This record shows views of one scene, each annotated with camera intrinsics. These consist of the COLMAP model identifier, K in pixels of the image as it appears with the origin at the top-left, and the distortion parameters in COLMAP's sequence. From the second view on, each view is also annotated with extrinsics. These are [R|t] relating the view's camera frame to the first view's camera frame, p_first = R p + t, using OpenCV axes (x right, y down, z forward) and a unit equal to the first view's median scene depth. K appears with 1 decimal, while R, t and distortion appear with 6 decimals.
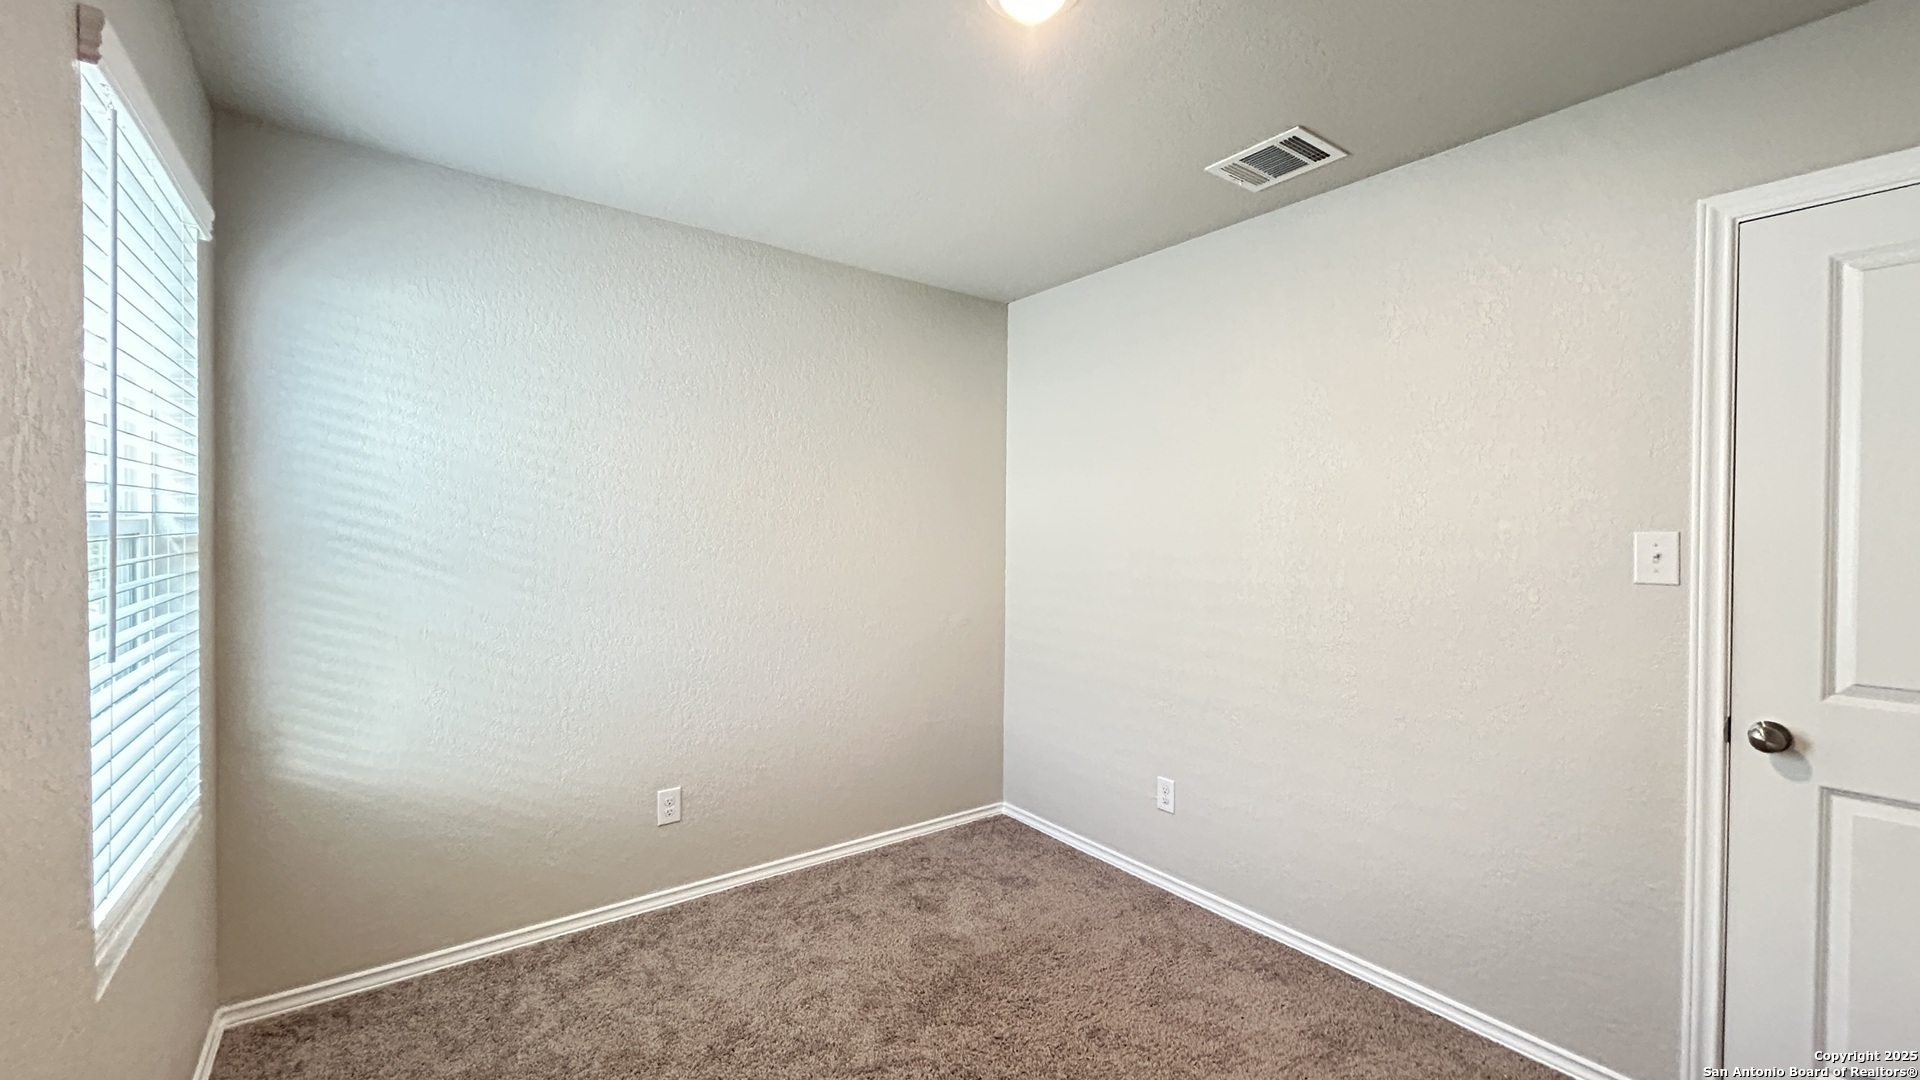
lens RADIAL K [[771.7, 0, 972.5], [0, 771.7, 540.6], [0, 0, 1]] dist [0.008140, -0.001038]
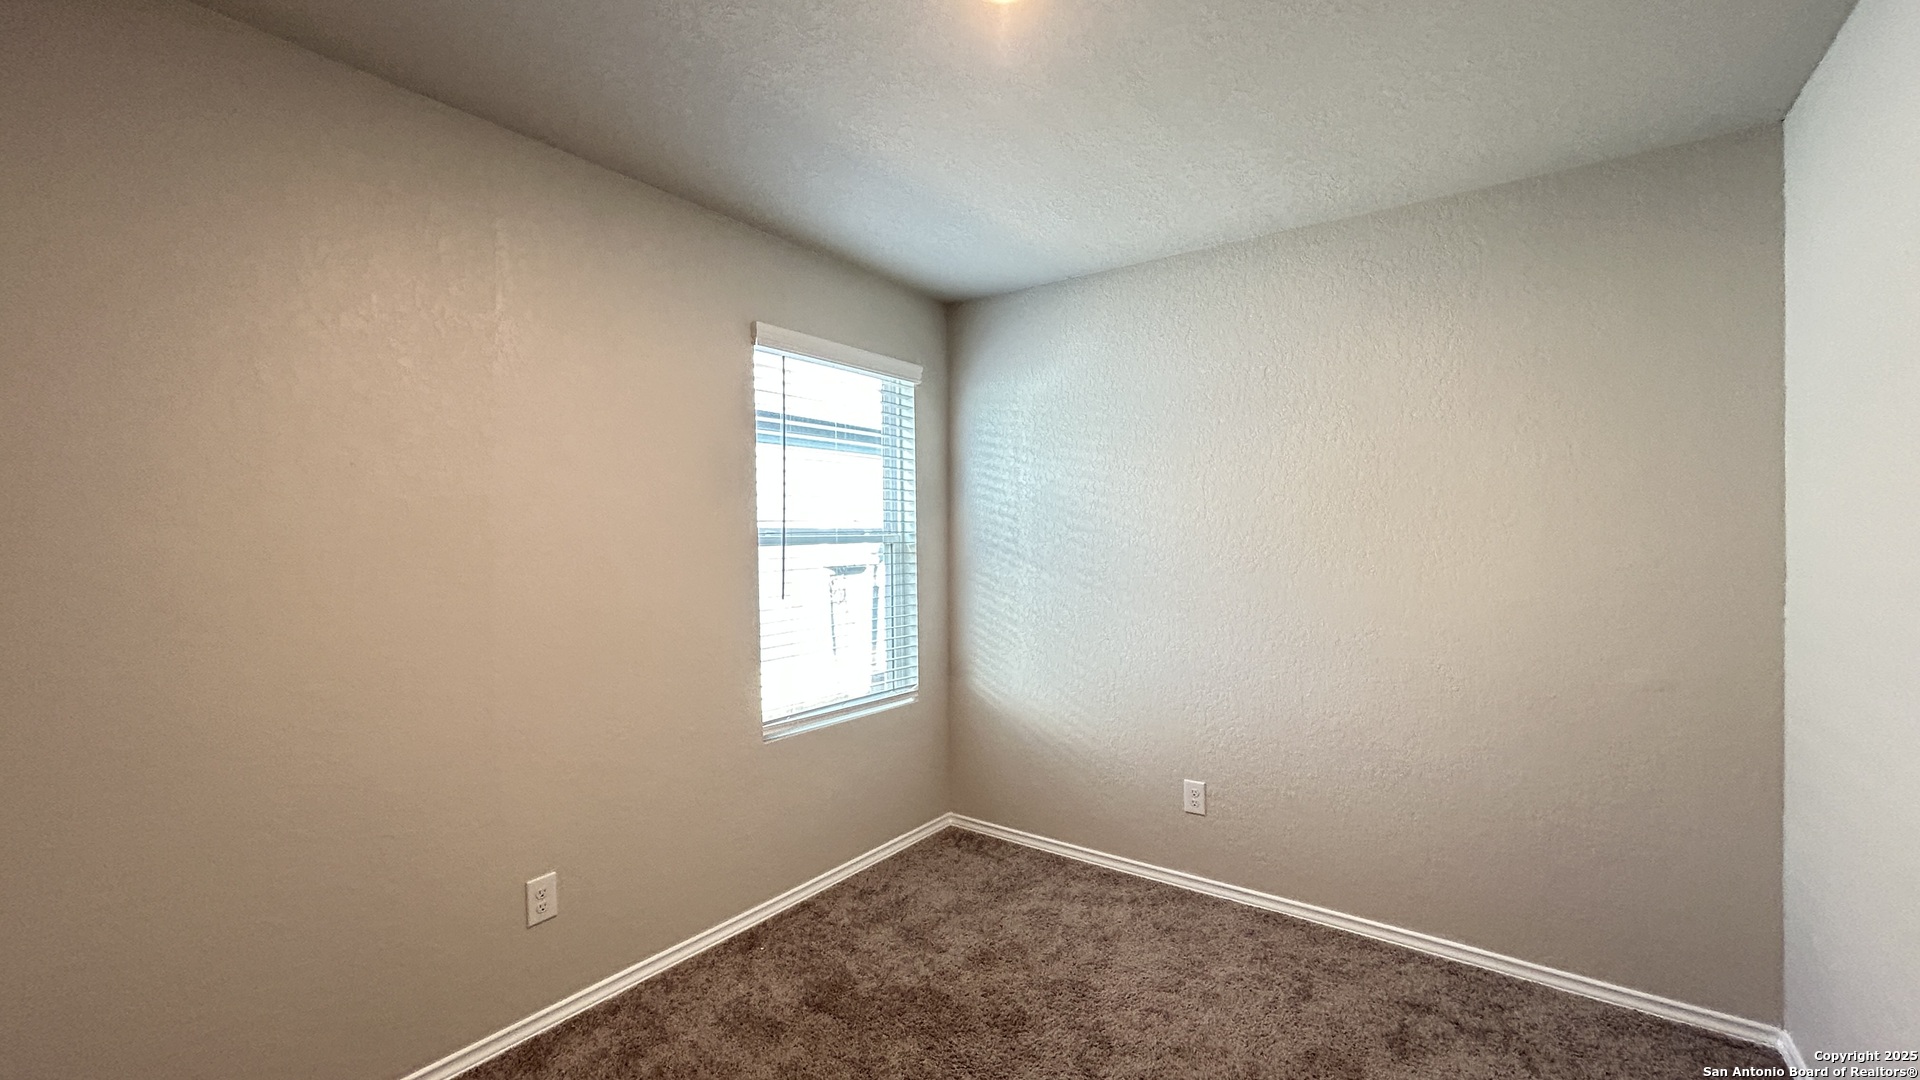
lens RADIAL K [[771.7, 0, 959.2], [0, 771.7, 543.4], [0, 0, 1]] dist [0.008140, -0.001038]
pose [[0.297647, -0.001090, -0.954675, 0.620933], [-0.006195, 0.999976, -0.003073, -0.002214], [0.954656, 0.006829, 0.297633, 0.432886]]
